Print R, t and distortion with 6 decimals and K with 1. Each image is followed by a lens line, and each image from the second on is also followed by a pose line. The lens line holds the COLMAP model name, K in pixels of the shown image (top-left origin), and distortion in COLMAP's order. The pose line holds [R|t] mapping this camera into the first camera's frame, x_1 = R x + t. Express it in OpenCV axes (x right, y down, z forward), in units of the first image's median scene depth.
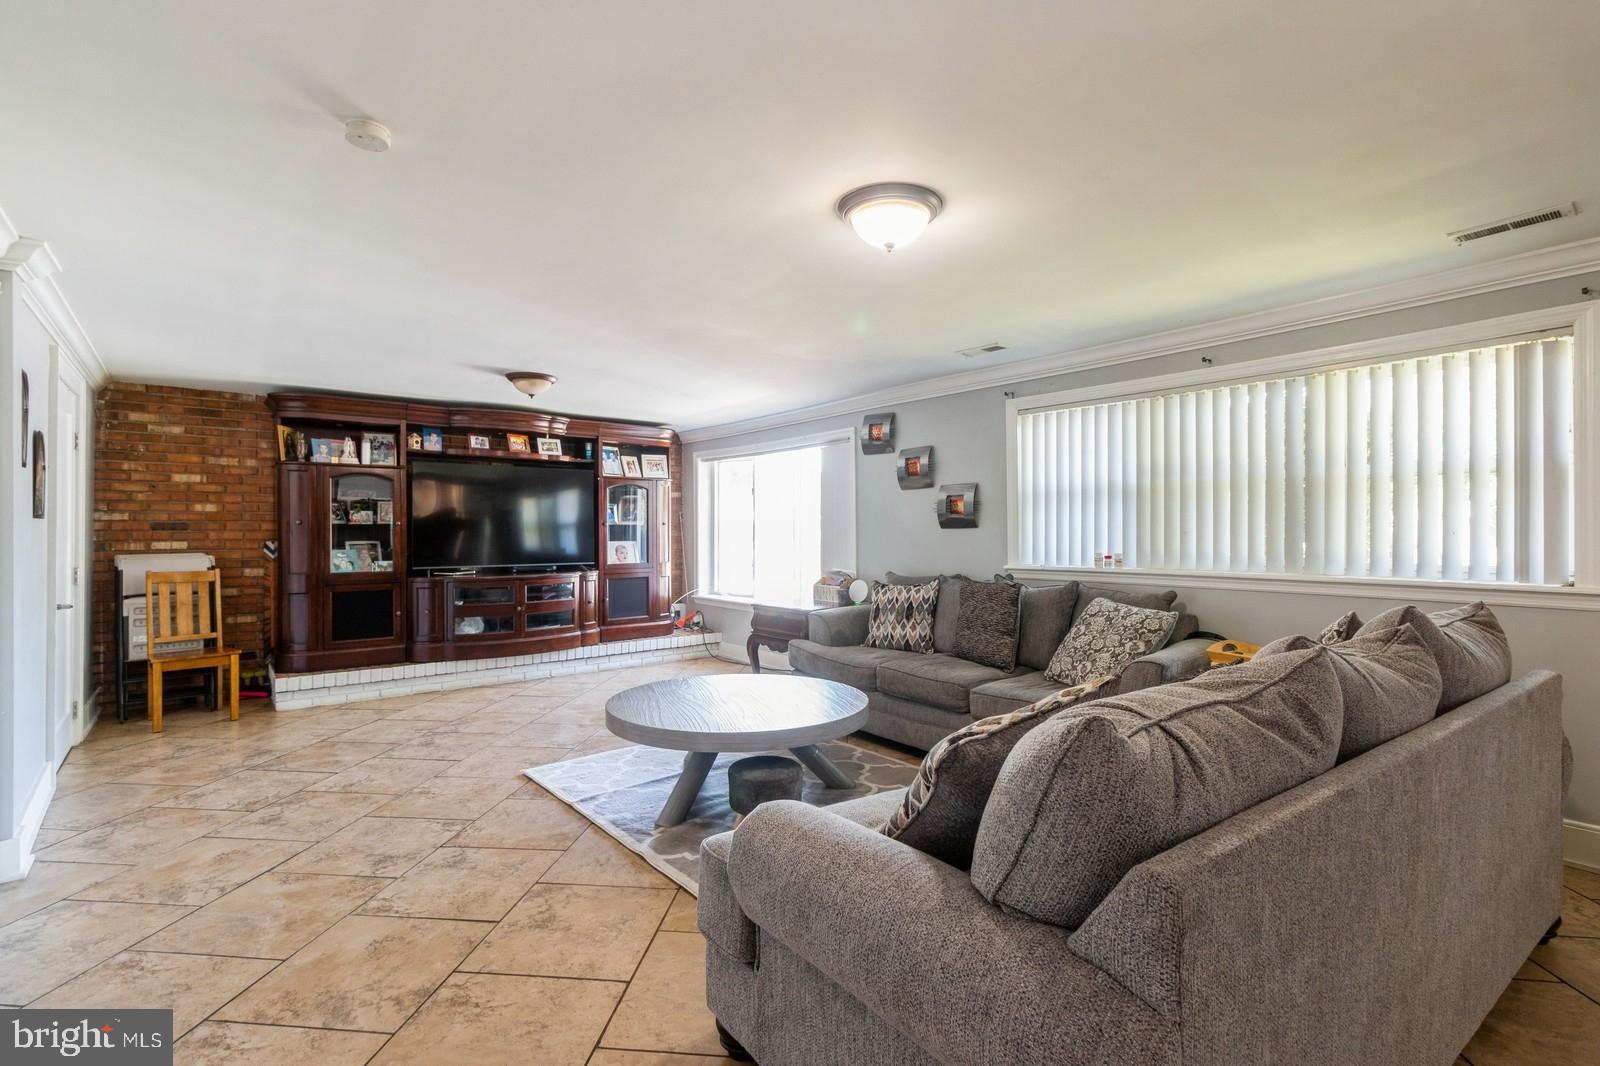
lens RADIAL K [[740.6, 0, 803.7], [0, 740.6, 531.3], [0, 0, 1]] dist [-0.001124, 0.000449]
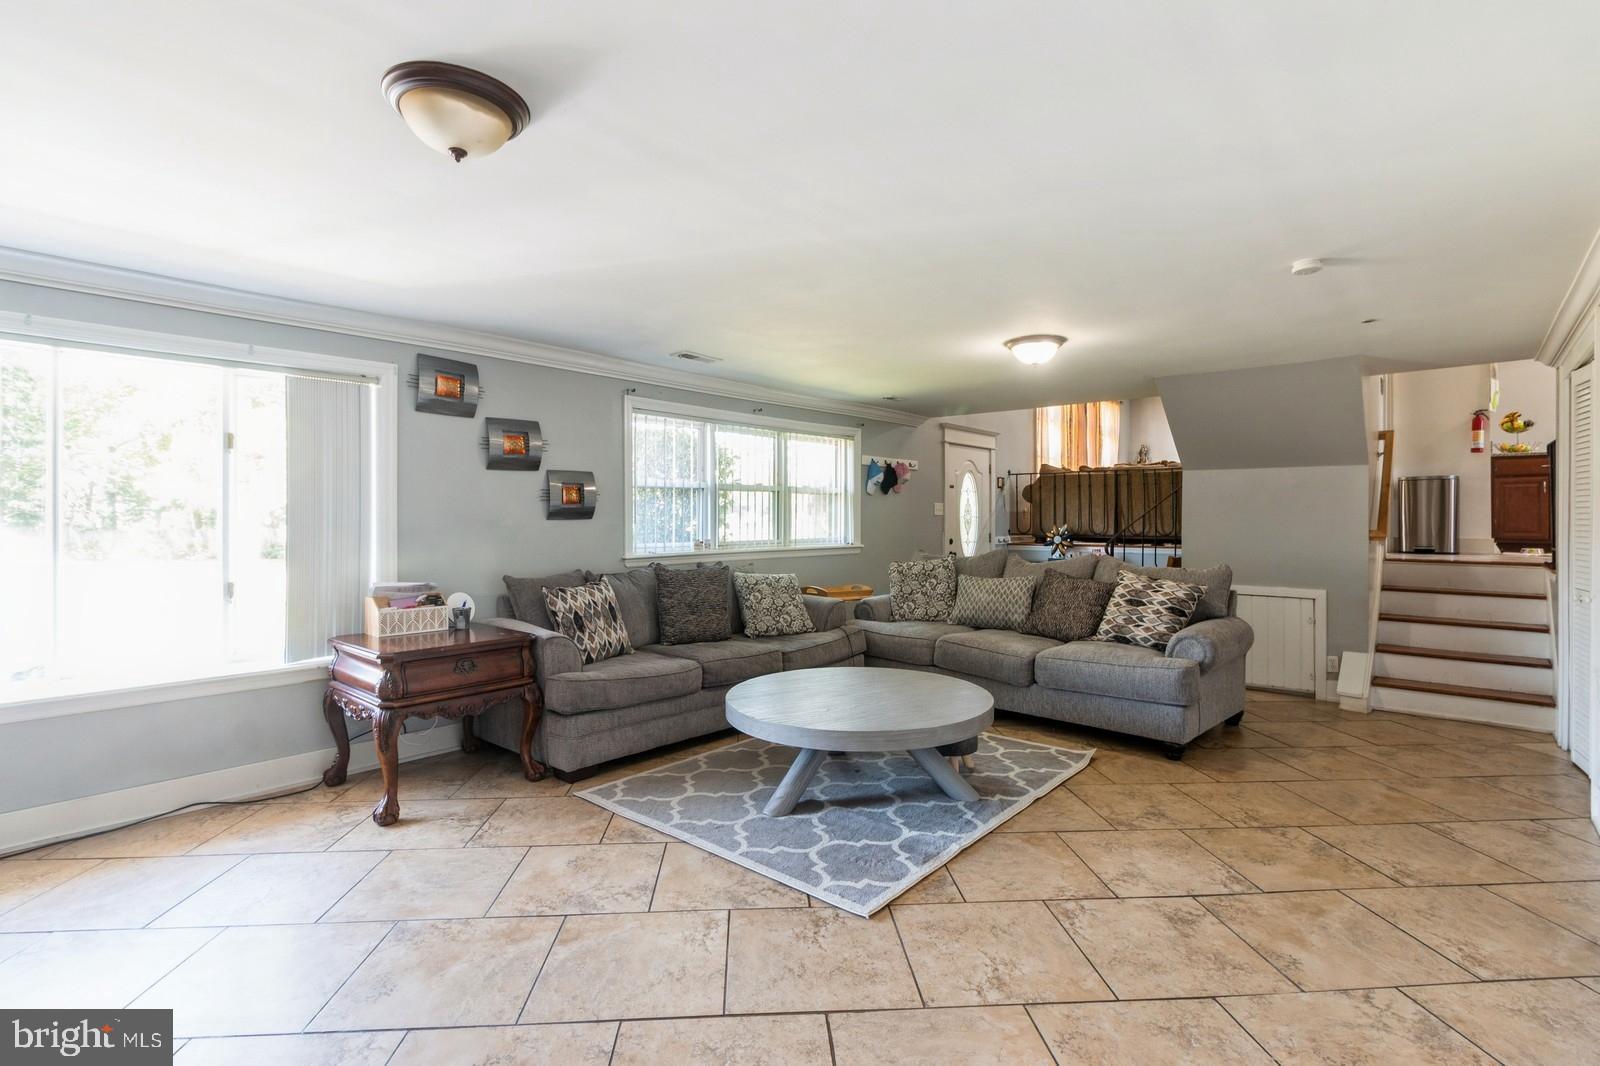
lens RADIAL K [[740.6, 0, 802.9], [0, 740.6, 524.8], [0, 0, 1]] dist [-0.001124, 0.000449]
pose [[-0.164312, -0.008710, 0.986370, -0.790305], [-0.001866, 0.999962, 0.008519, -0.006262], [-0.986407, -0.000441, -0.164322, 0.933885]]
